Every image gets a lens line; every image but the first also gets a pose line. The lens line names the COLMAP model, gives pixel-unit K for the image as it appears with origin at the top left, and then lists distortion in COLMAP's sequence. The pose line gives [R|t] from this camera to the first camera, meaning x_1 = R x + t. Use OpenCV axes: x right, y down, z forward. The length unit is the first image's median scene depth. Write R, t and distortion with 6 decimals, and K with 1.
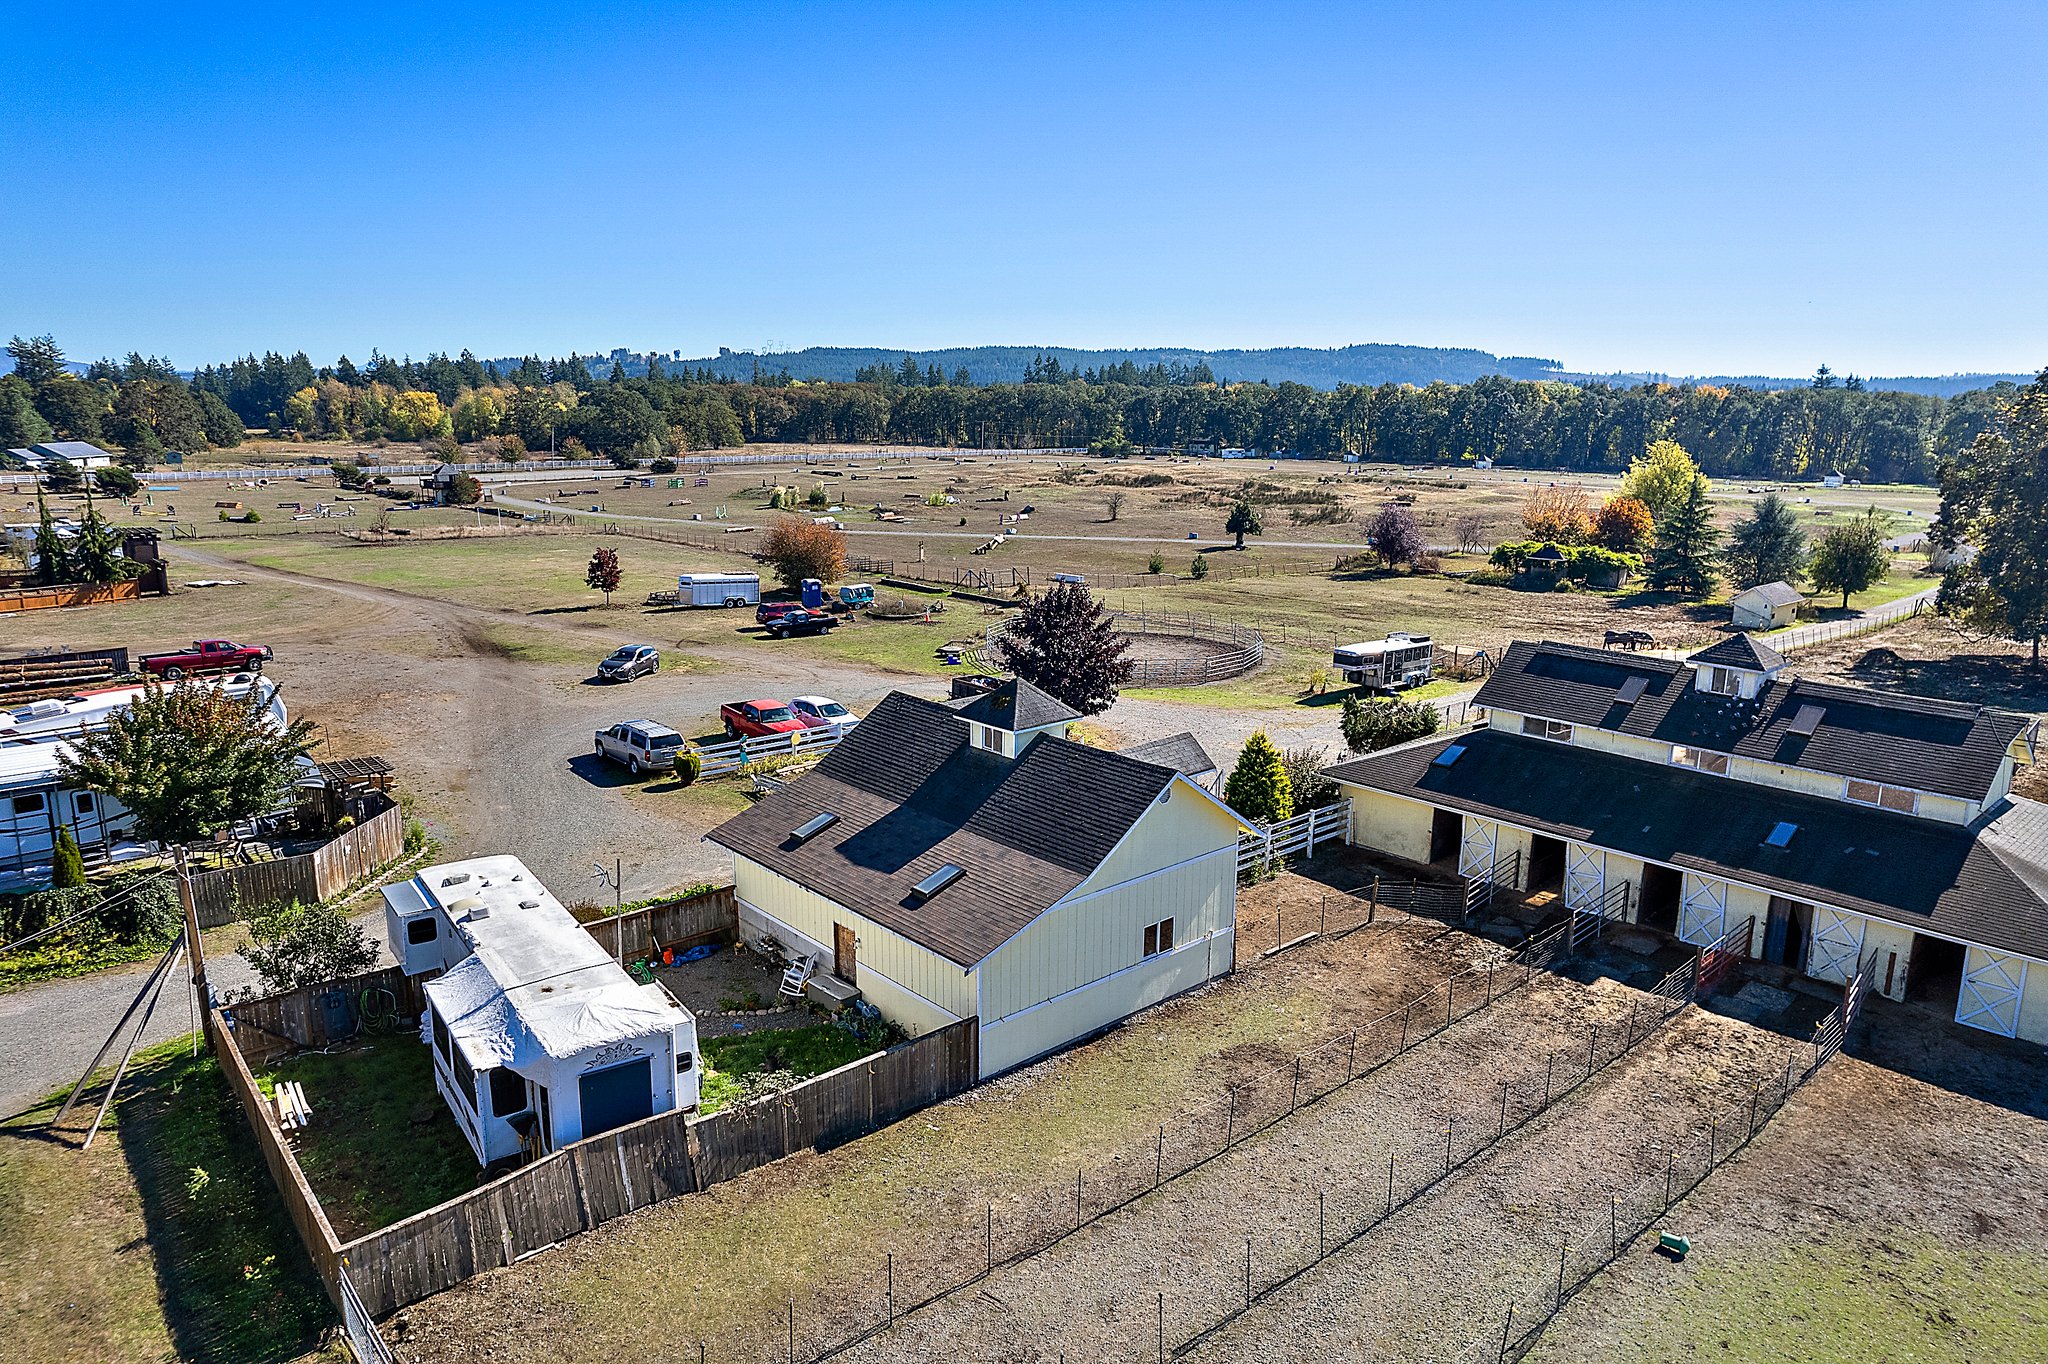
lens RADIAL K [[1310.9, 0, 1038.1], [0, 1310.9, 695.6], [0, 0, 1]] dist [-0.080896, 0.070889]
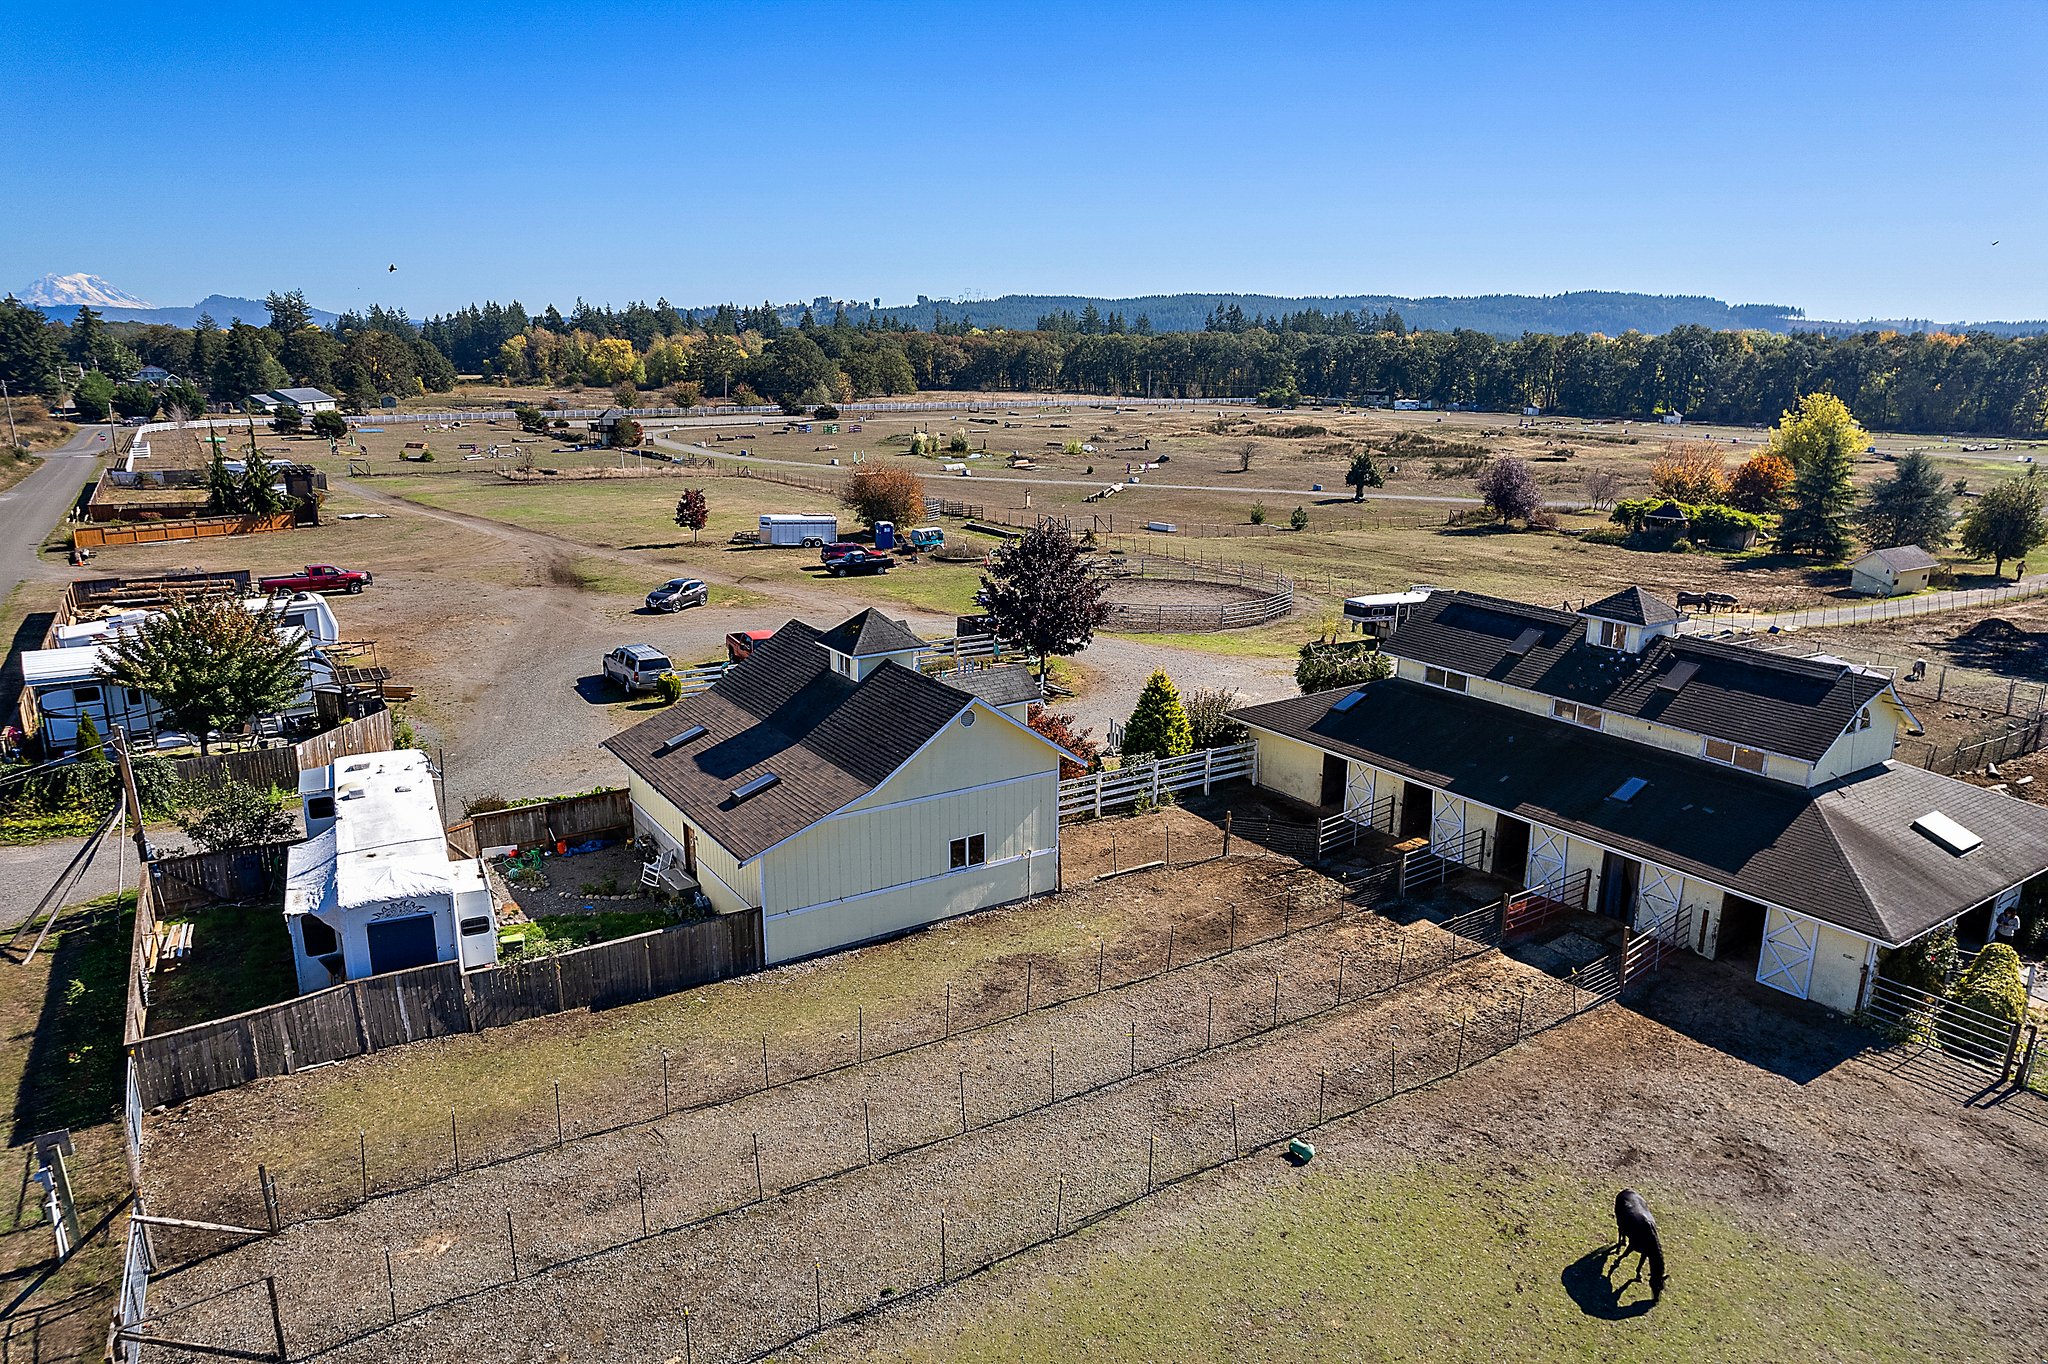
lens RADIAL K [[1310.9, 0, 1038.1], [0, 1310.9, 695.6], [0, 0, 1]] dist [-0.080896, 0.070889]
pose [[0.989206, 0.037243, -0.141718, 0.112123], [-0.031899, 0.998699, 0.039795, 0.004508], [0.143015, -0.034845, 0.989107, -0.020307]]
